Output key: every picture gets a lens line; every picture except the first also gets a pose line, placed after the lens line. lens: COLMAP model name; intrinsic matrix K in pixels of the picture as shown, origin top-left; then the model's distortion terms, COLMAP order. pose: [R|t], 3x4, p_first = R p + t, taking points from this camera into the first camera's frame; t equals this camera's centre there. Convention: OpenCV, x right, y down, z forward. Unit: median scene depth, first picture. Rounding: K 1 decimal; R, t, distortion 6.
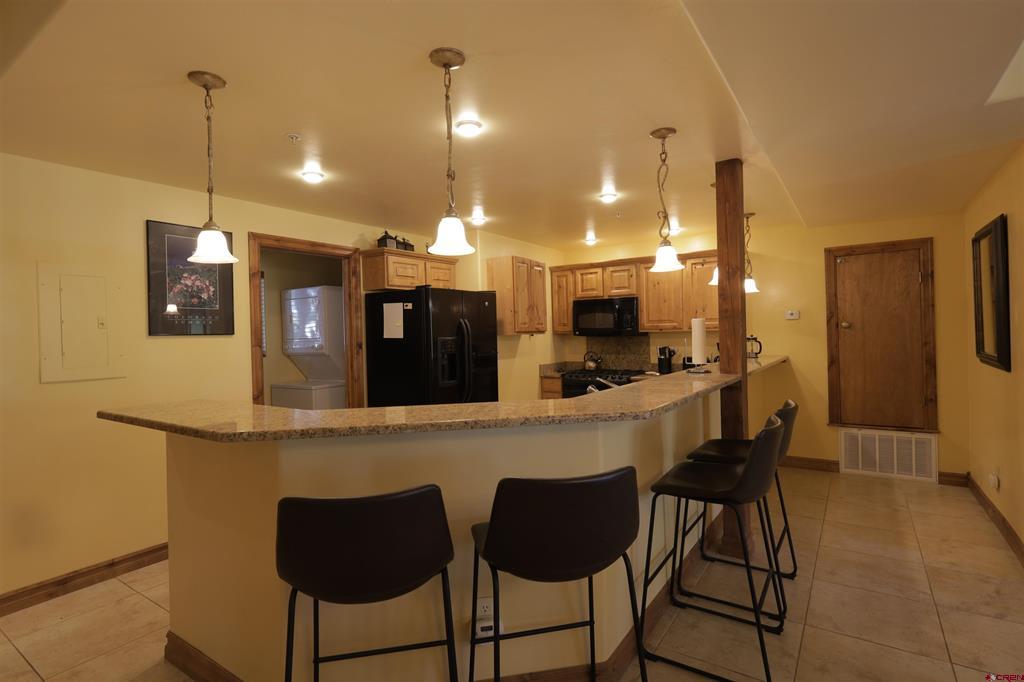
lens RADIAL K [[508.8, 0, 511.5], [0, 508.8, 337.2], [0, 0, 1]] dist [0.001573, -0.000508]
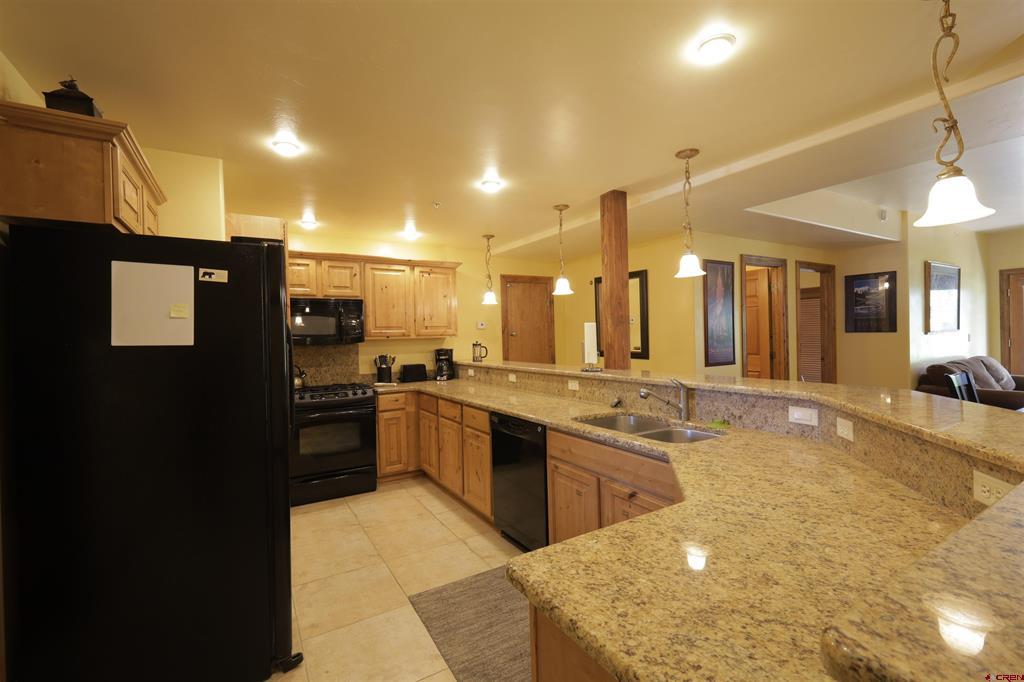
lens RADIAL K [[444.0, 0, 511.3], [0, 444.0, 337.8], [0, 0, 1]] dist [0.002004, 0.000334]
pose [[0.414696, 0.007282, 0.909931, -0.407050], [0.020536, 0.999638, -0.017359, 0.007030], [-0.909728, 0.025885, 0.414397, 0.521441]]
